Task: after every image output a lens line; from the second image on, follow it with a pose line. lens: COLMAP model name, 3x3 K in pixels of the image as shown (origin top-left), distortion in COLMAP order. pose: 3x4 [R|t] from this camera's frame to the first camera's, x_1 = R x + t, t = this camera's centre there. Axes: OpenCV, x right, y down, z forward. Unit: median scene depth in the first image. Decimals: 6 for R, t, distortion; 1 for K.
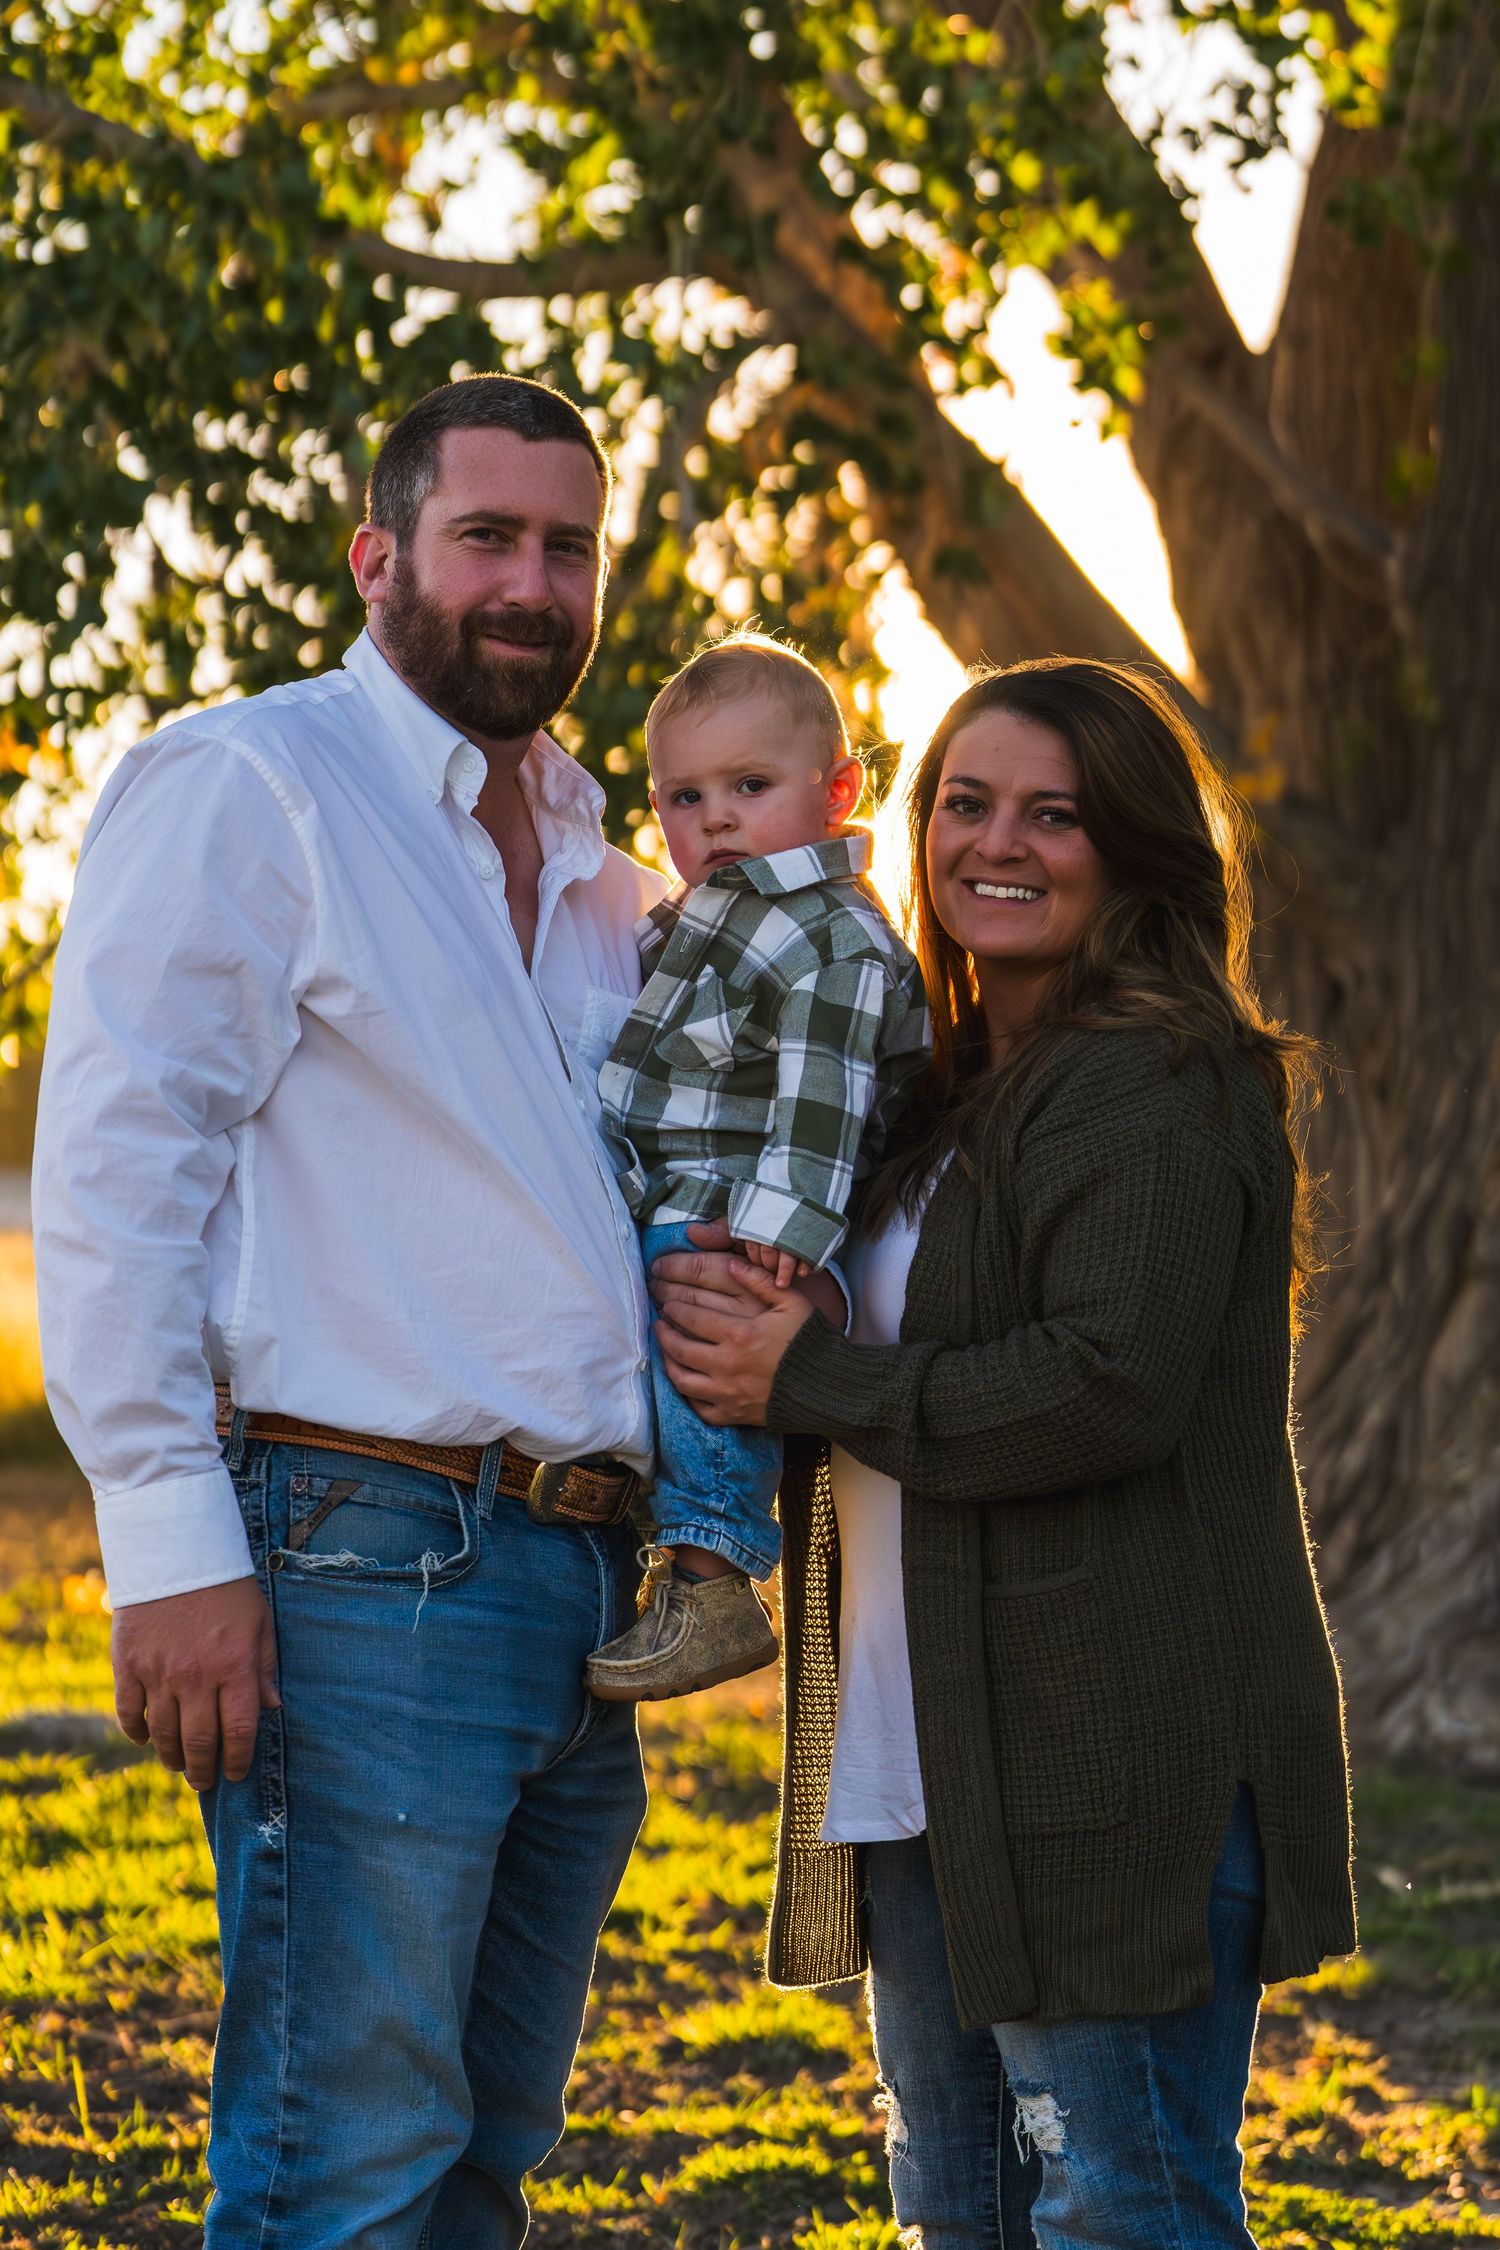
lens RADIAL K [[5005.7, 0, 750.0], [0, 5005.7, 1126.9], [0, 0, 1]] dist [0.074475, 0.000000]
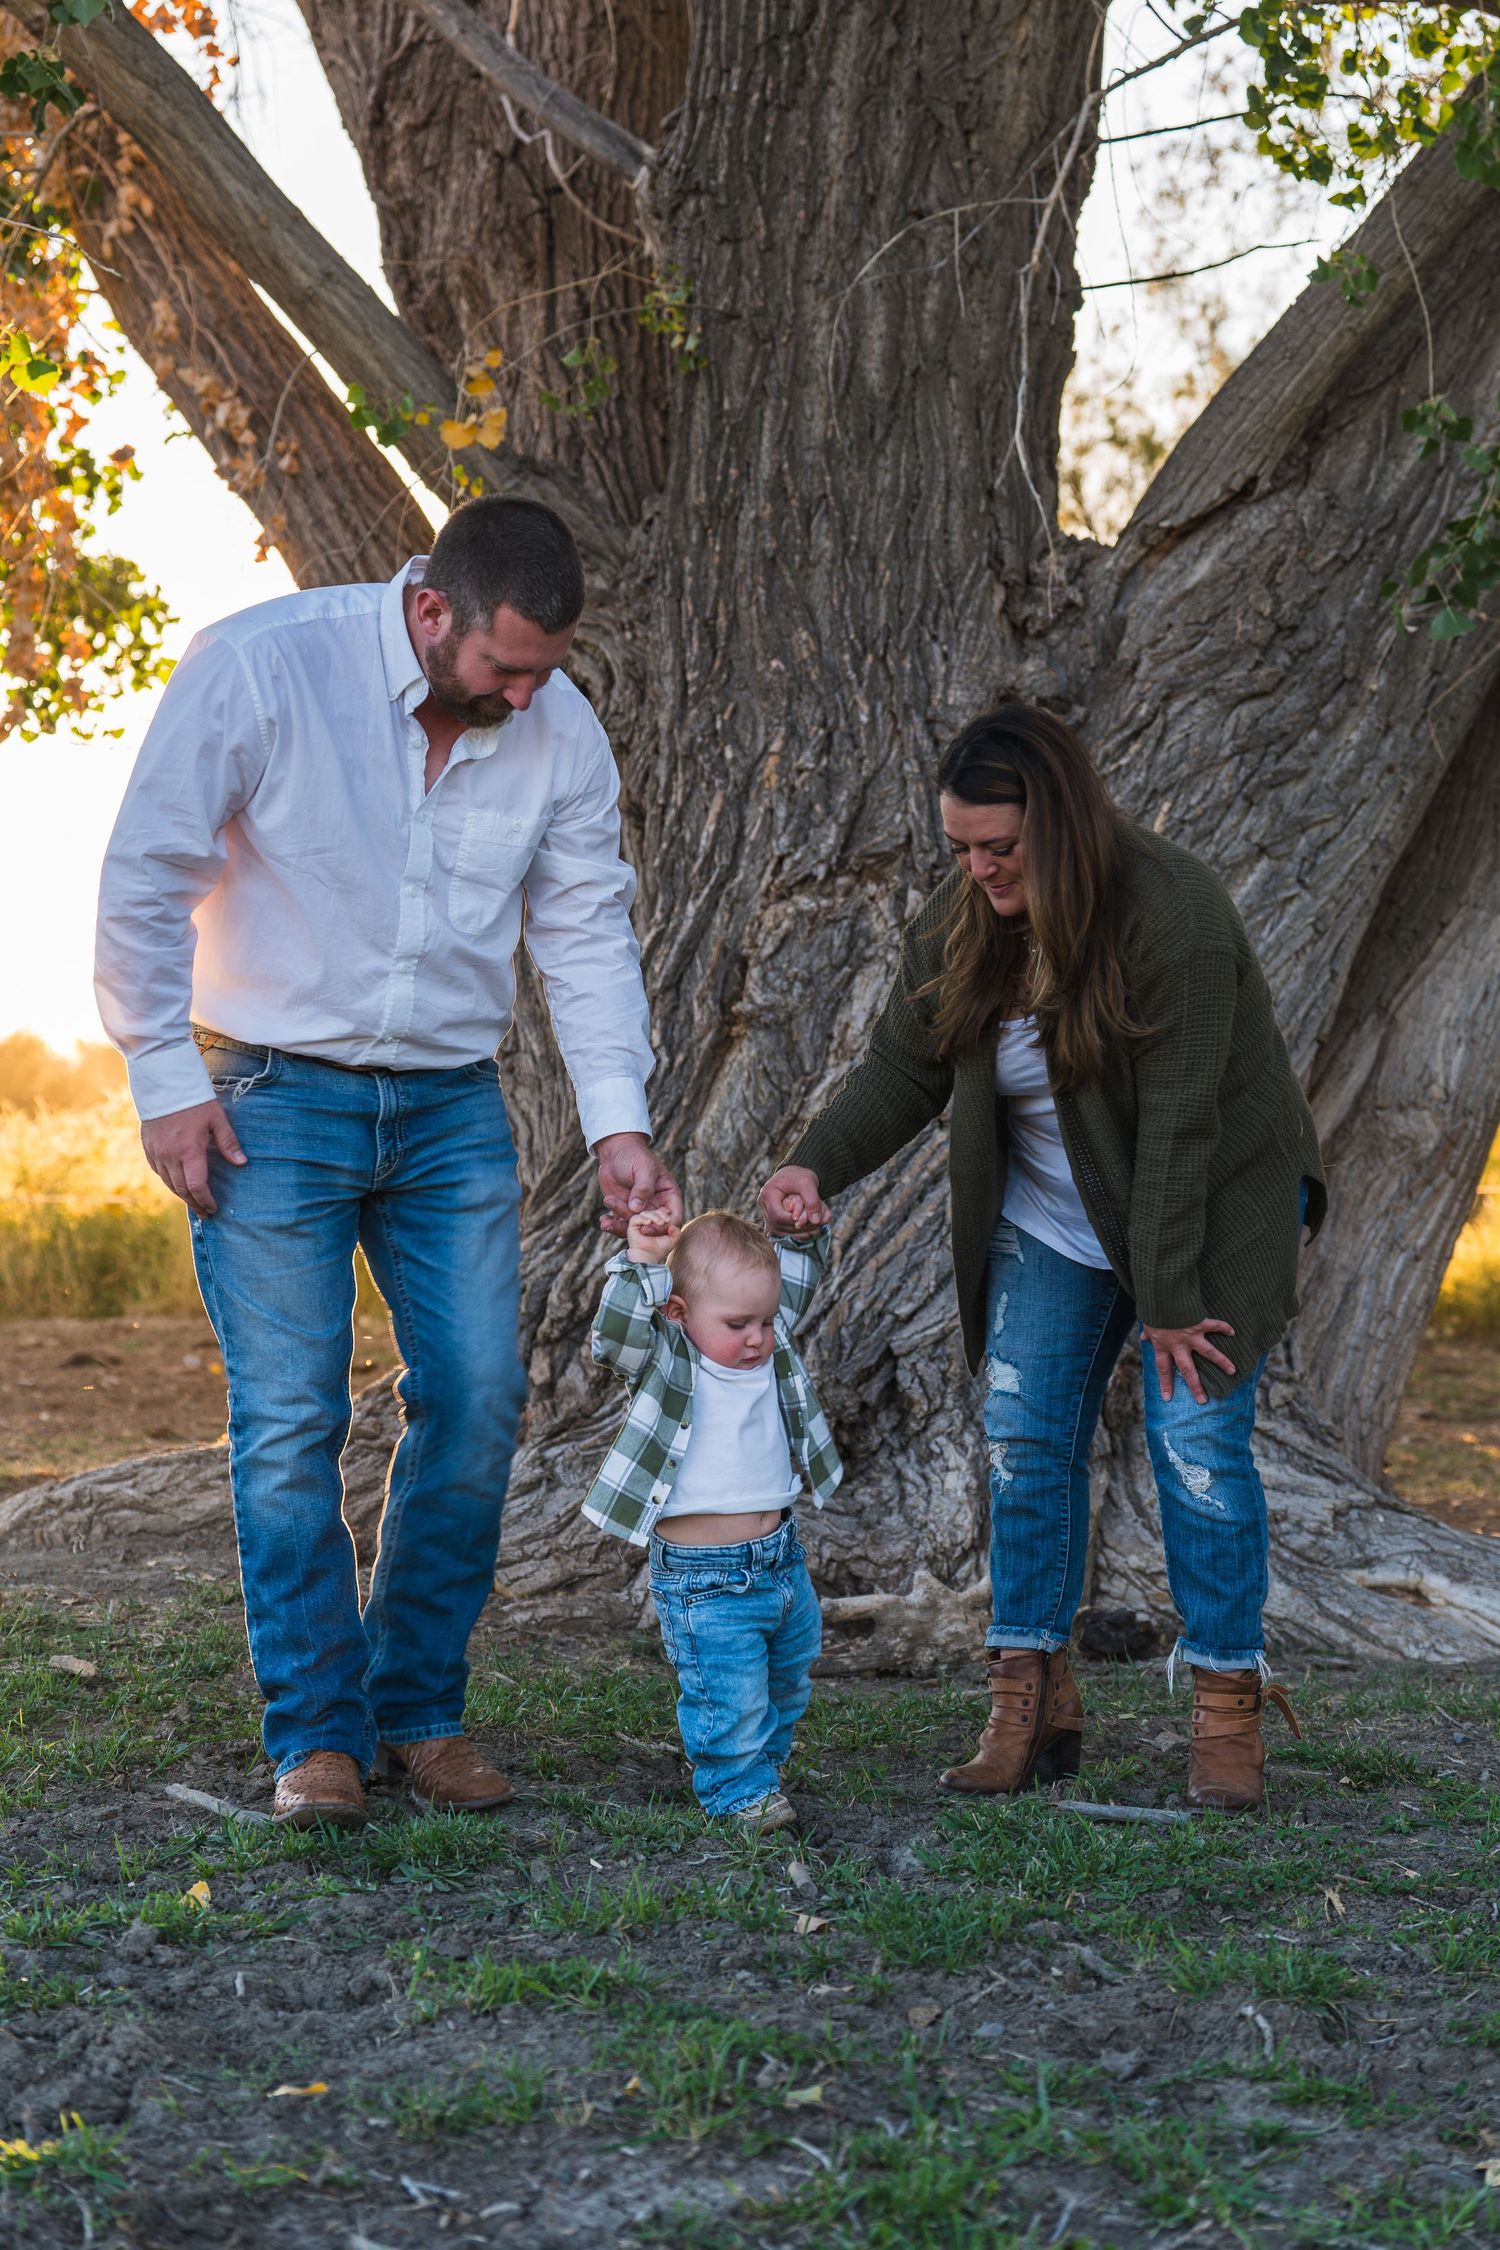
lens RADIAL K [[4477.9, 0, 750.1], [0, 4477.9, 1123.7], [0, 0, 1]] dist [0.008673, 0.000000]
pose [[0.990535, -0.014260, 0.136516, 0.045073], [0.012380, 0.999817, 0.014613, 0.033179], [-0.136699, -0.012784, 0.990530, 0.277315]]
